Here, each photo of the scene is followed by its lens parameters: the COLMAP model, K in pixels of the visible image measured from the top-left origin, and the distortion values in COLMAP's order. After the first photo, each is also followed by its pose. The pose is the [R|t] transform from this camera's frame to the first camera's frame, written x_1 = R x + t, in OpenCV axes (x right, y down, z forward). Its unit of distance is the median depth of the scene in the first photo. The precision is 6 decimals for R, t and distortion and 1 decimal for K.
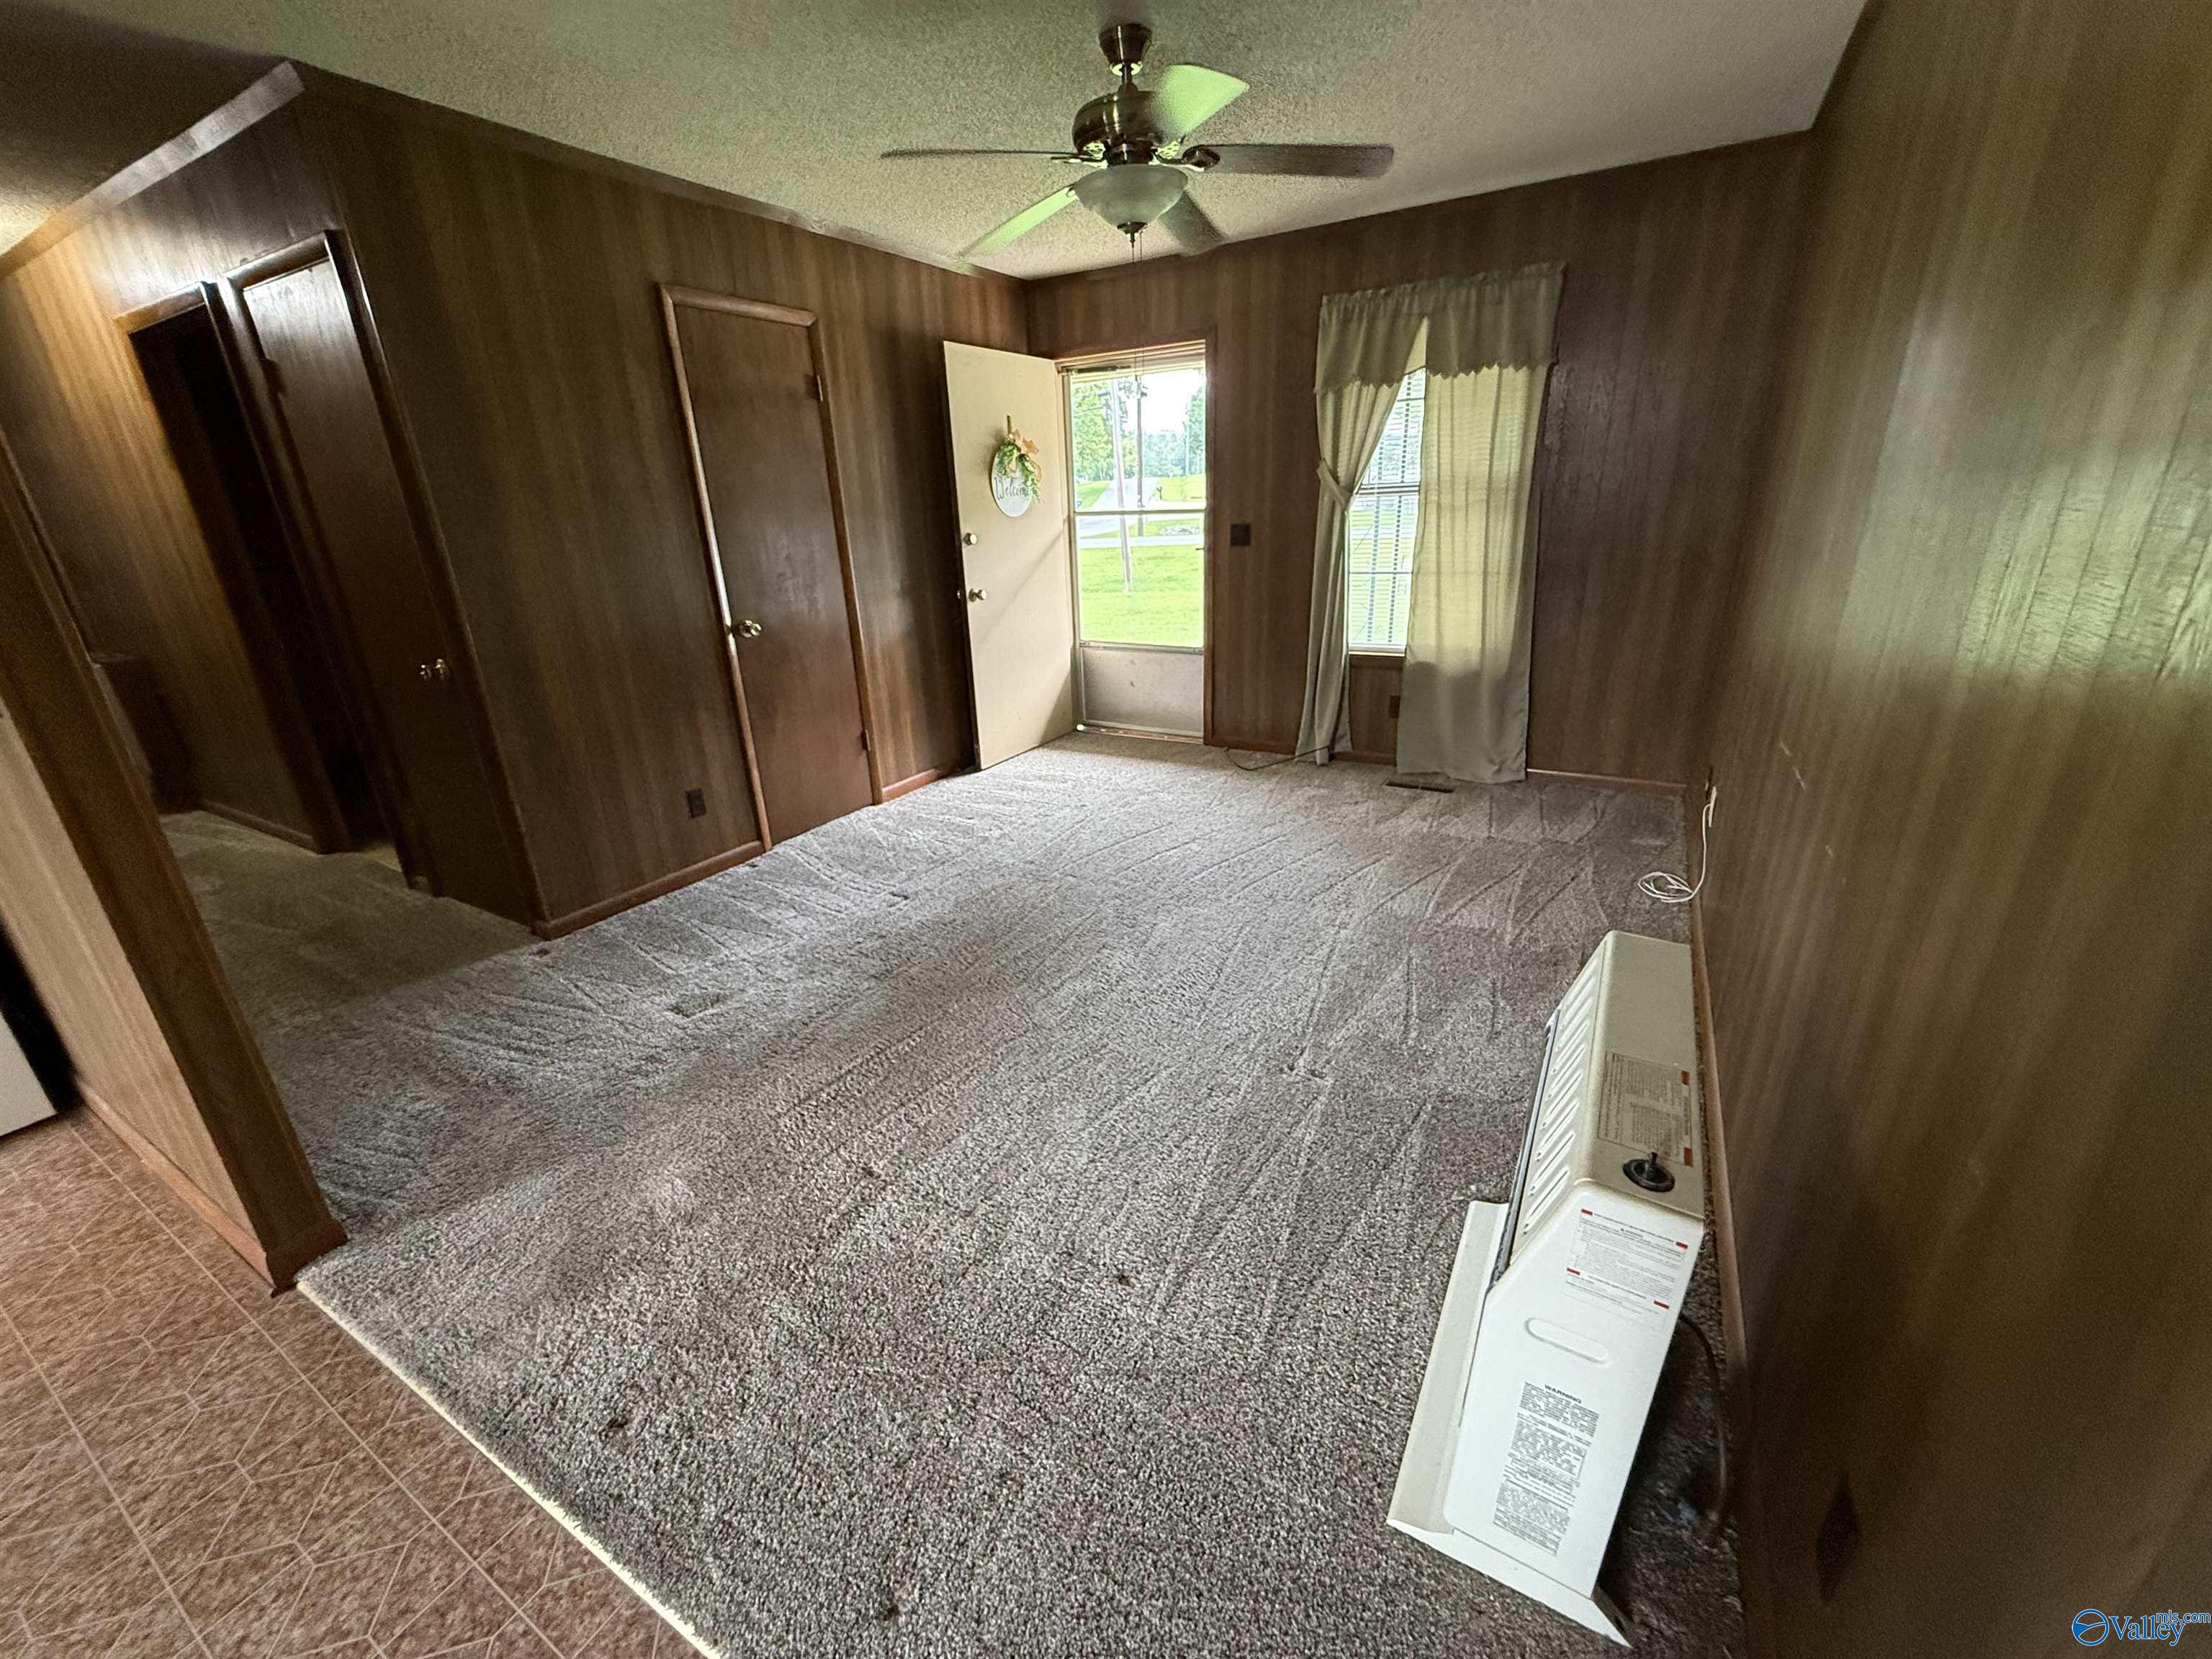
lens RADIAL K [[884.5, 0, 1104.0], [0, 884.5, 833.1], [0, 0, 1]] dist [0.009150, -0.000471]
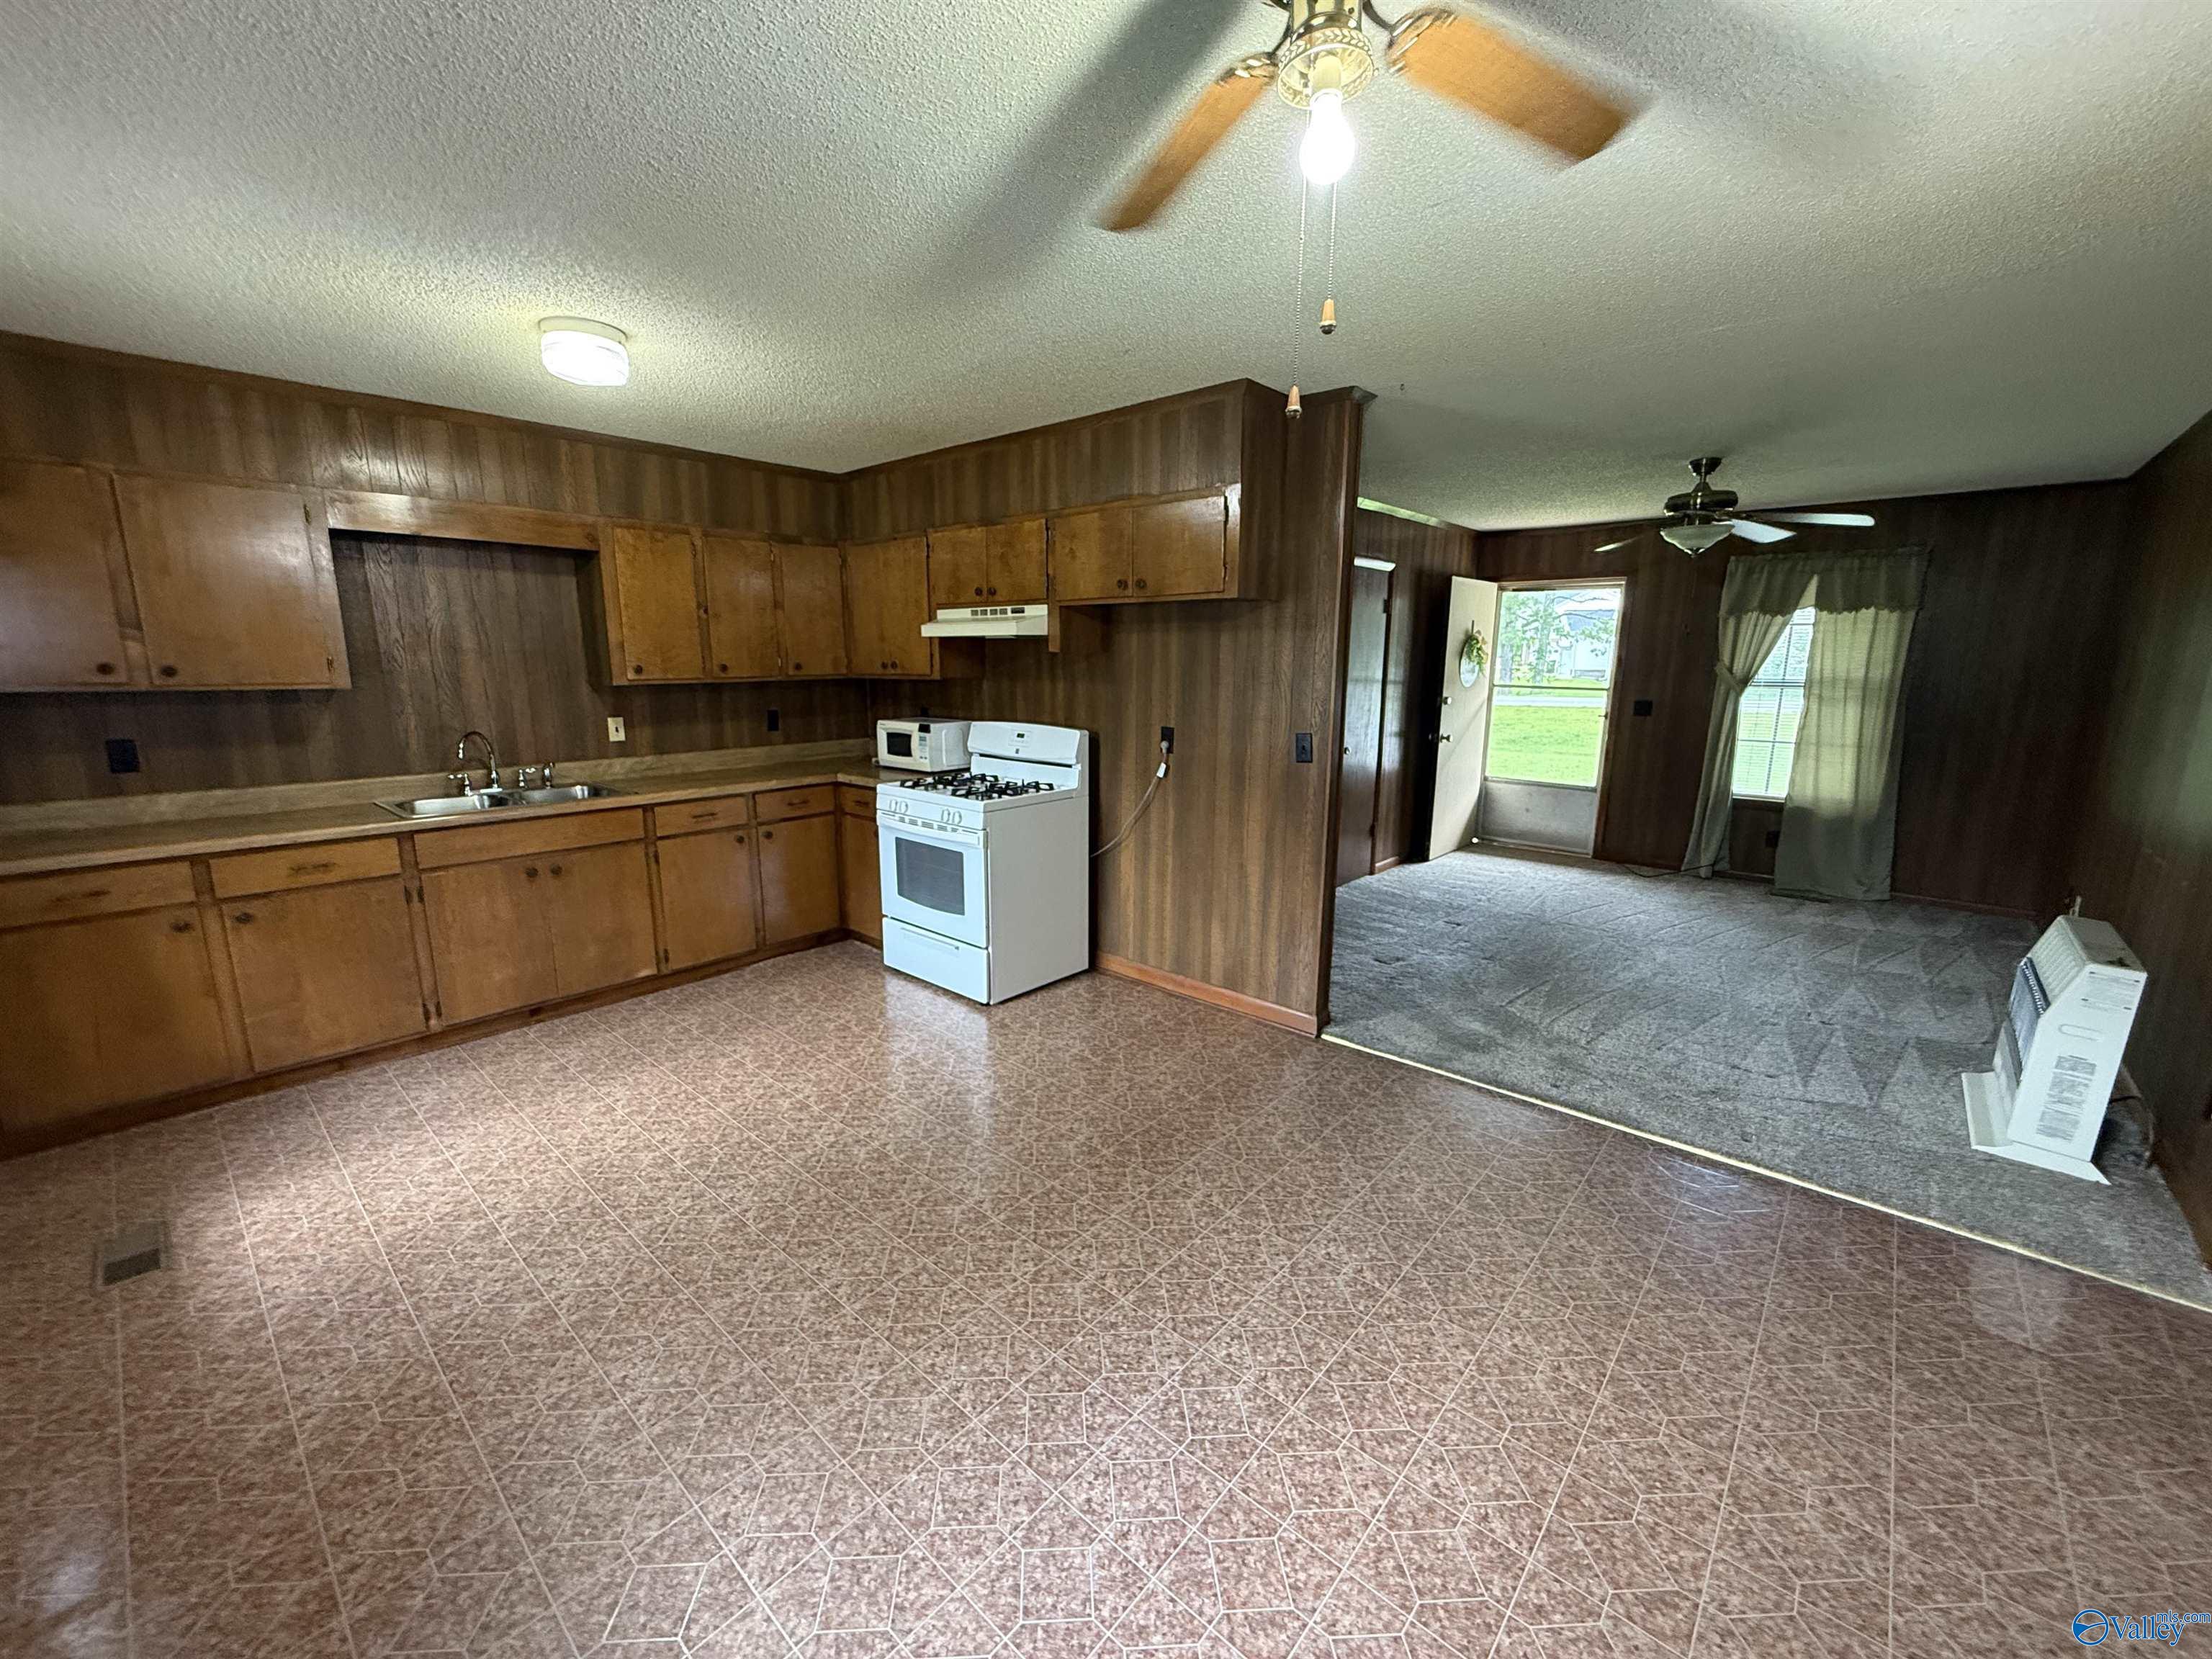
lens RADIAL K [[884.5, 0, 1145.0], [0, 884.5, 818.0], [0, 0, 1]] dist [0.009150, -0.000471]
pose [[0.983814, 0.078843, -0.160915, -0.432268], [-0.106169, 0.979882, -0.168994, 0.171131], [0.144354, 0.183343, 0.972393, -0.490496]]
